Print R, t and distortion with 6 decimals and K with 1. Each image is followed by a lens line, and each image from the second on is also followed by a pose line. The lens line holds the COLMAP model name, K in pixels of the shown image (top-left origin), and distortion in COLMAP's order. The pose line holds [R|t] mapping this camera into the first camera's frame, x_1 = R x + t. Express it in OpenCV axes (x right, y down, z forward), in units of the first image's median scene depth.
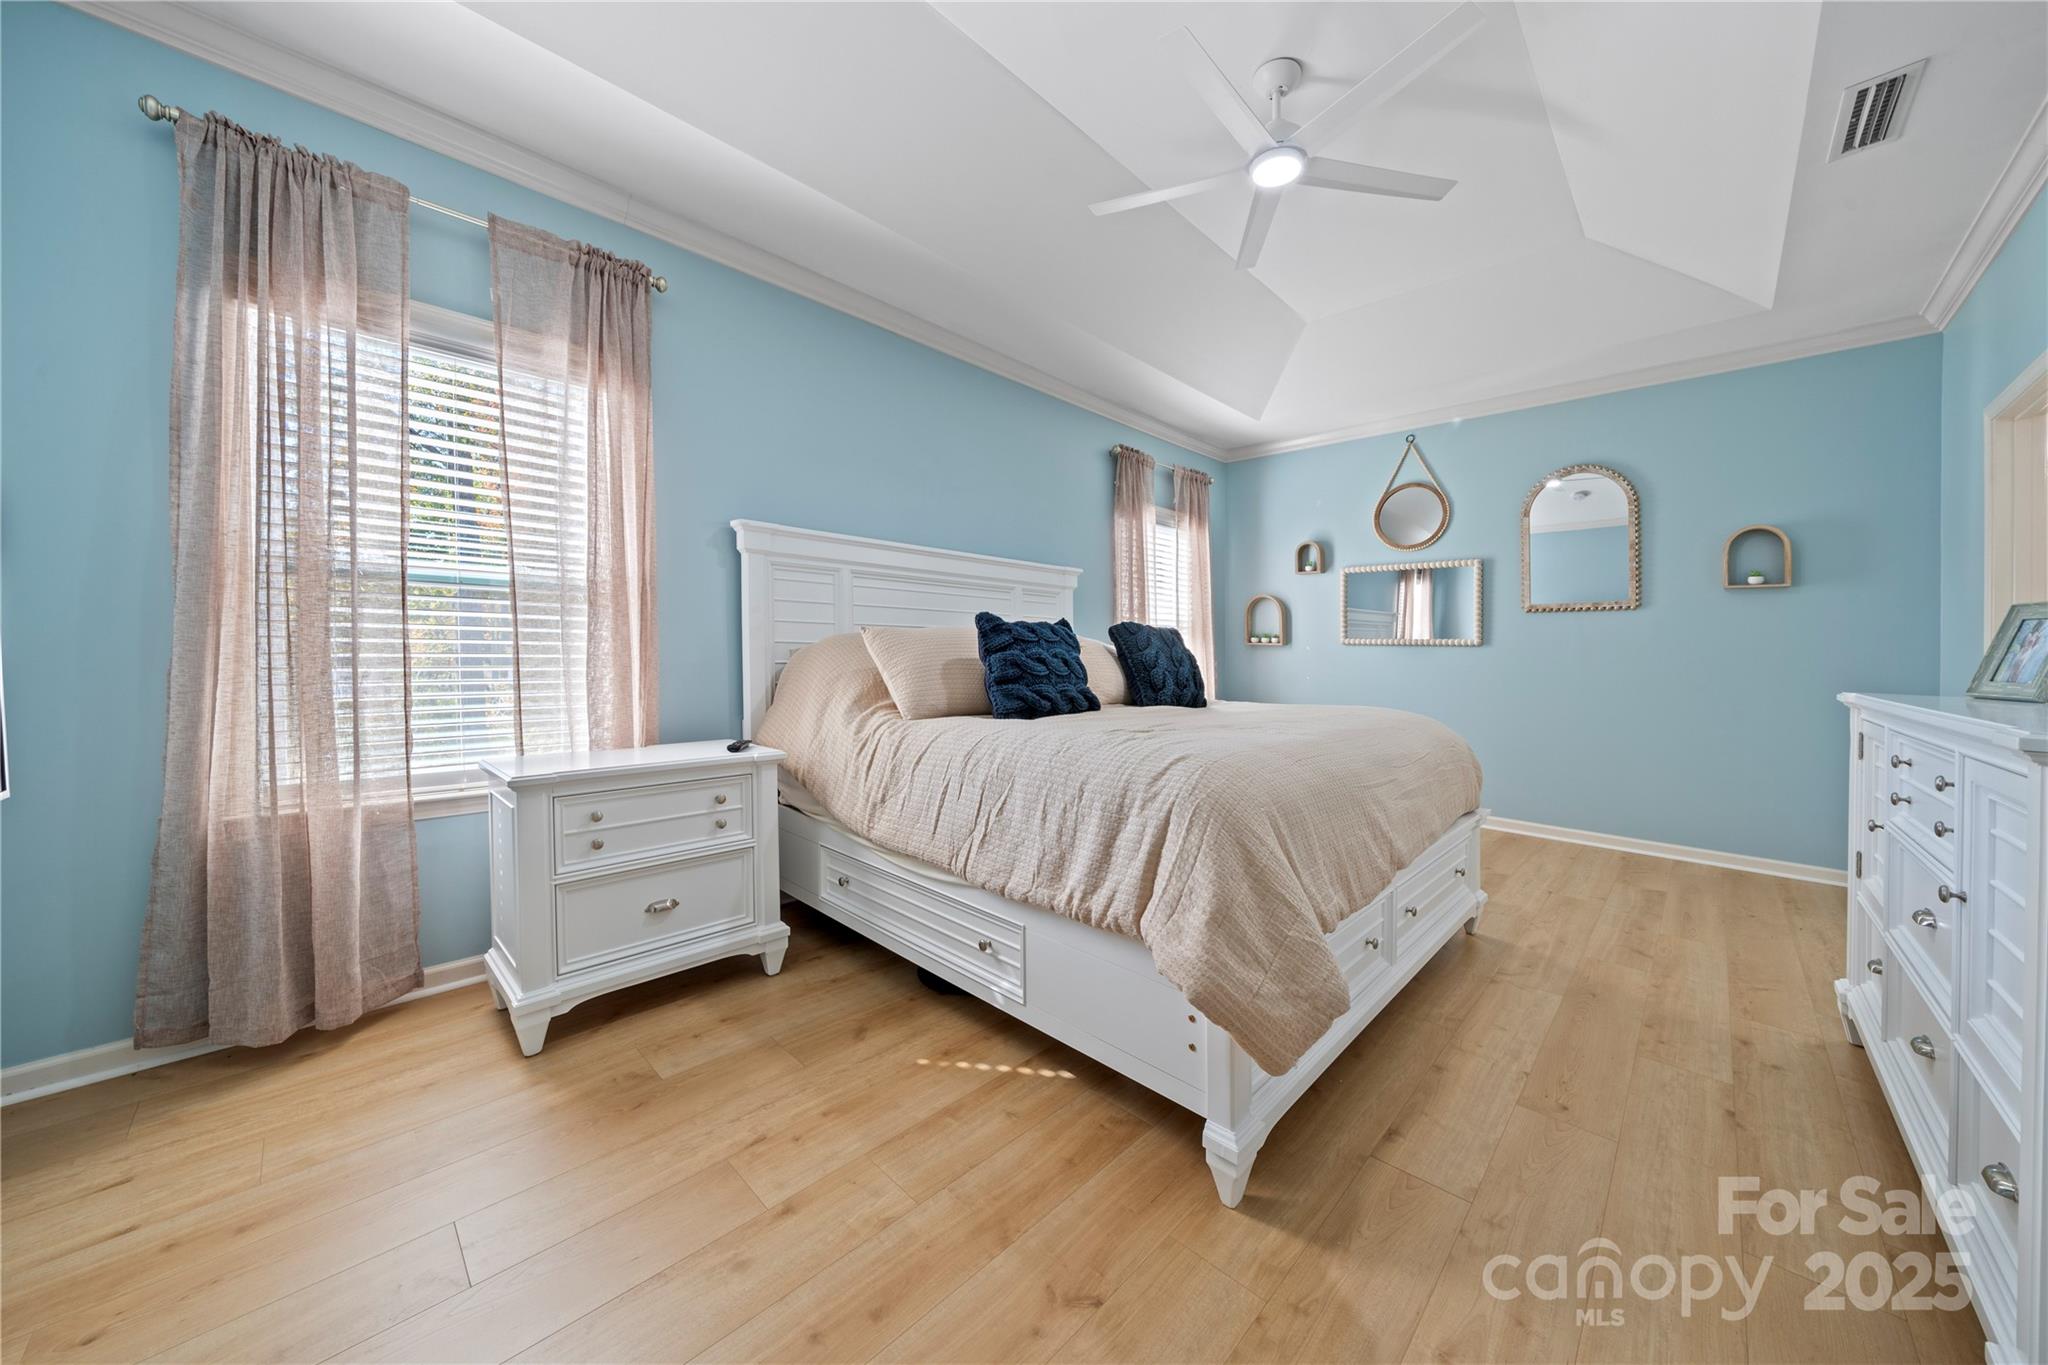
lens RADIAL K [[723.5, 0, 1021.0], [0, 723.5, 650.3], [0, 0, 1]] dist [-0.000235, -0.000633]
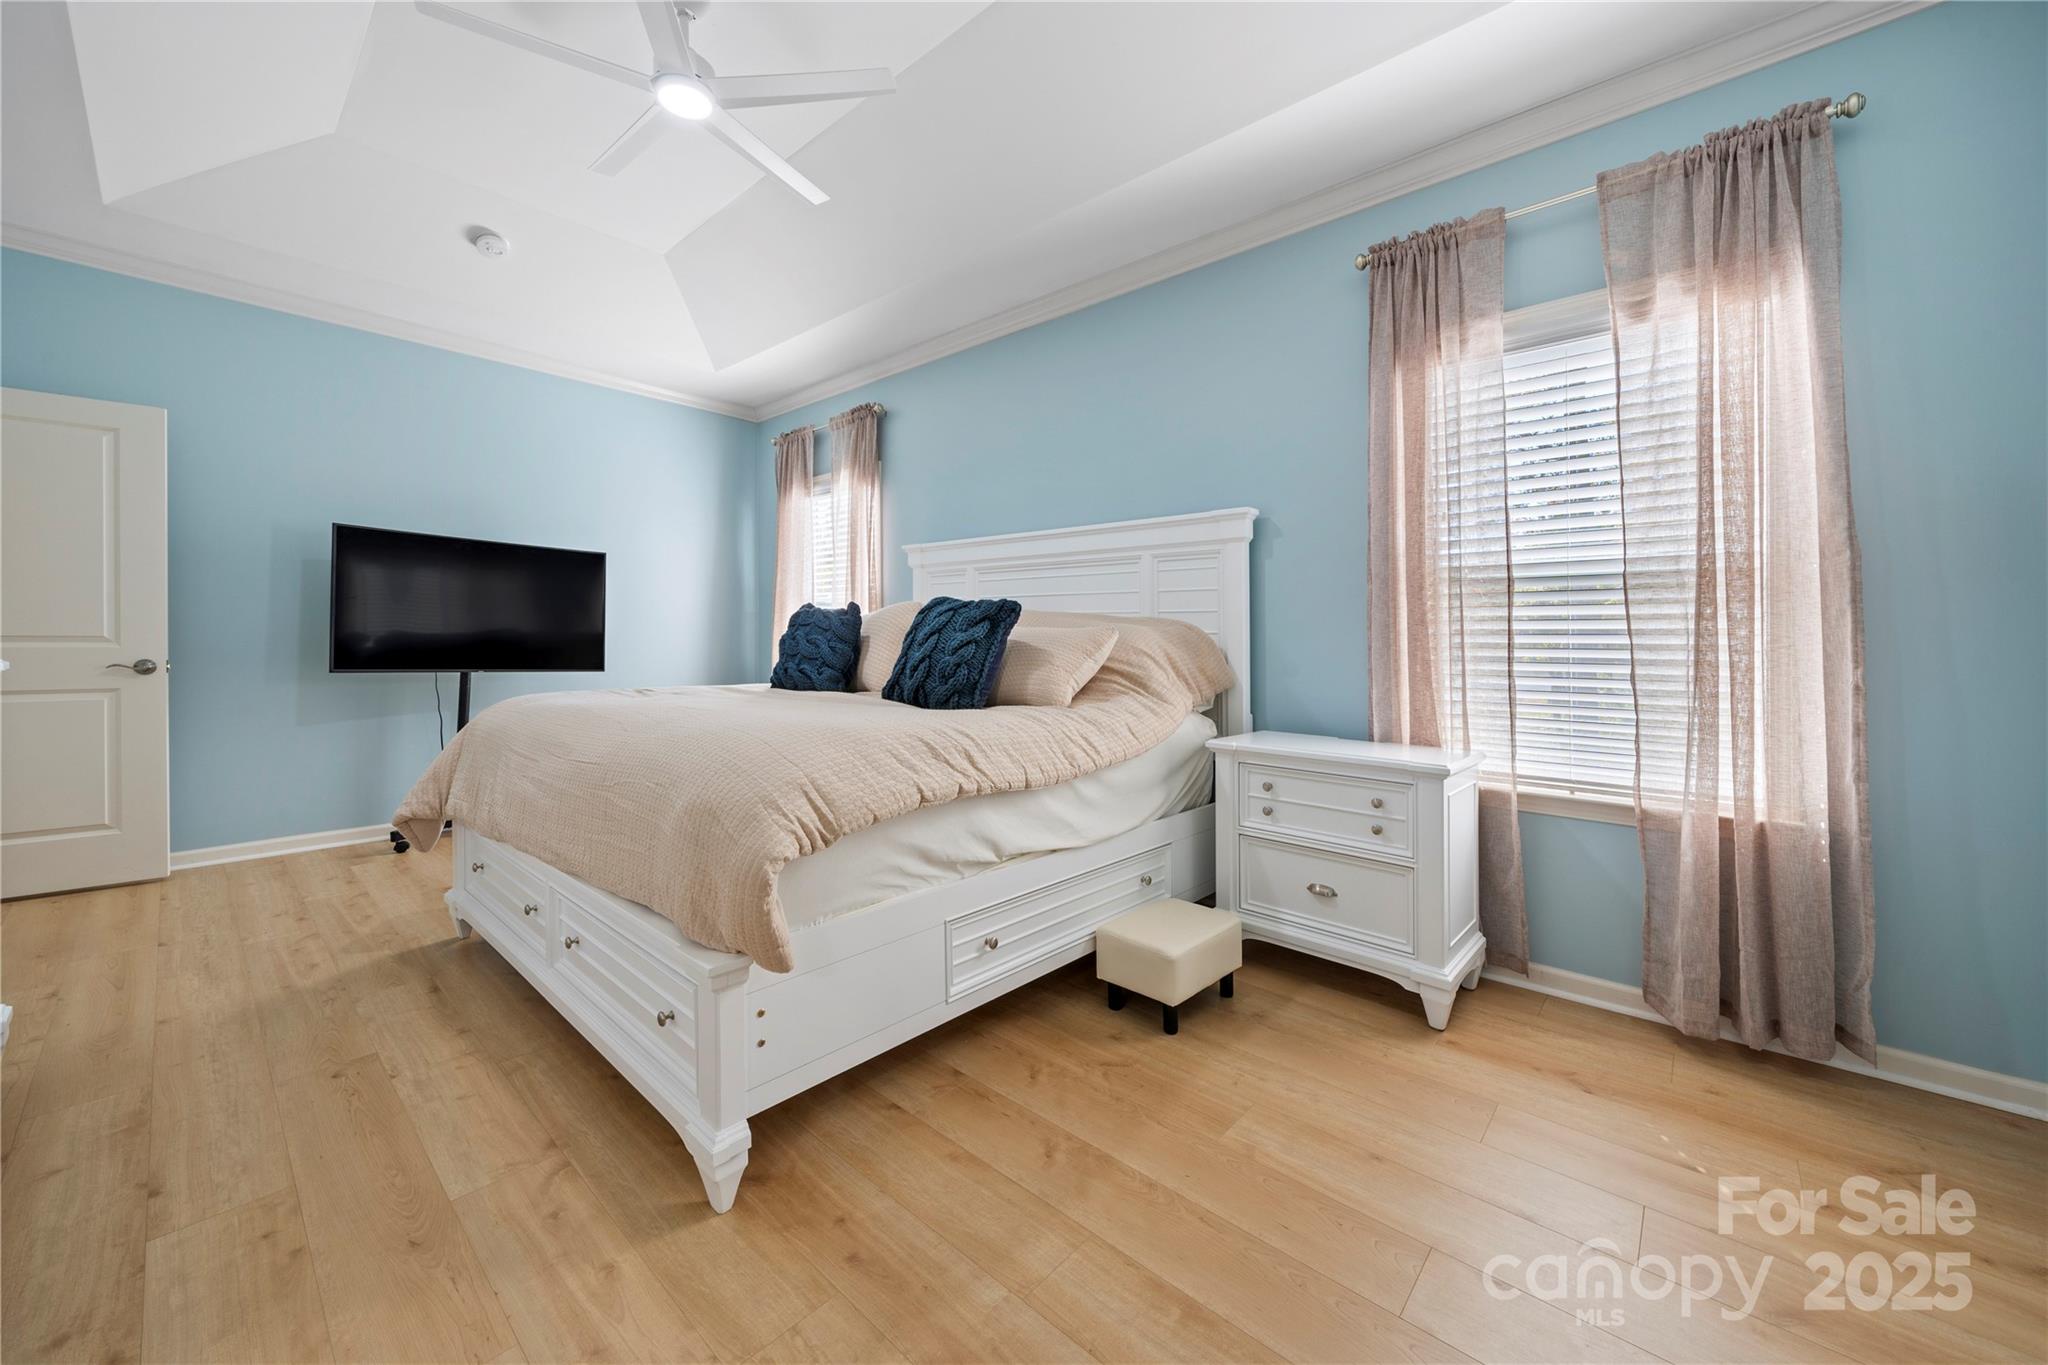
lens RADIAL K [[757.3, 0, 1039.9], [0, 757.3, 639.7], [0, 0, 1]] dist [-0.003921, 0.000634]
pose [[0.049281, 0.003860, -0.998777, 1.253987], [-0.001087, 0.999992, 0.003811, 0.003234], [0.998784, 0.000898, 0.049285, 1.304986]]
